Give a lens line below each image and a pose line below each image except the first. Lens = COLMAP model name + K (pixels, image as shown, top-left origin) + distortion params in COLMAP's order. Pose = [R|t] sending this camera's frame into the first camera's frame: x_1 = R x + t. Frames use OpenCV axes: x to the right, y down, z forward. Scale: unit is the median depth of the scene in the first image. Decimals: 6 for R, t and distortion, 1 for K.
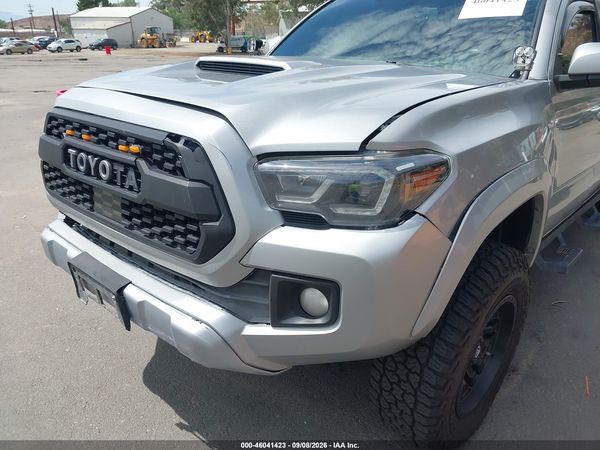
lens RADIAL K [[460.8, 0, 288.7], [0, 460.8, 224.0], [0, 0, 1]] dist [0.002578, -0.002460]
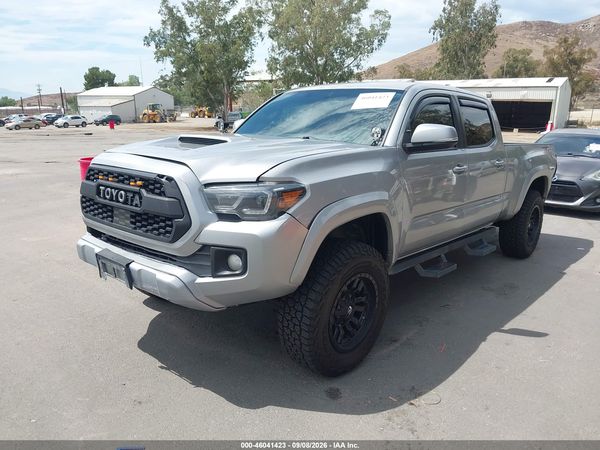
lens RADIAL K [[473.5, 0, 300.0], [0, 473.5, 225.0], [0, 0, 1]] dist [0.002389, -0.003059]
pose [[0.999712, -0.010683, 0.021493, 0.232141], [0.013752, 0.988869, -0.148155, 0.254327], [-0.019671, 0.148408, 0.988731, -0.751119]]
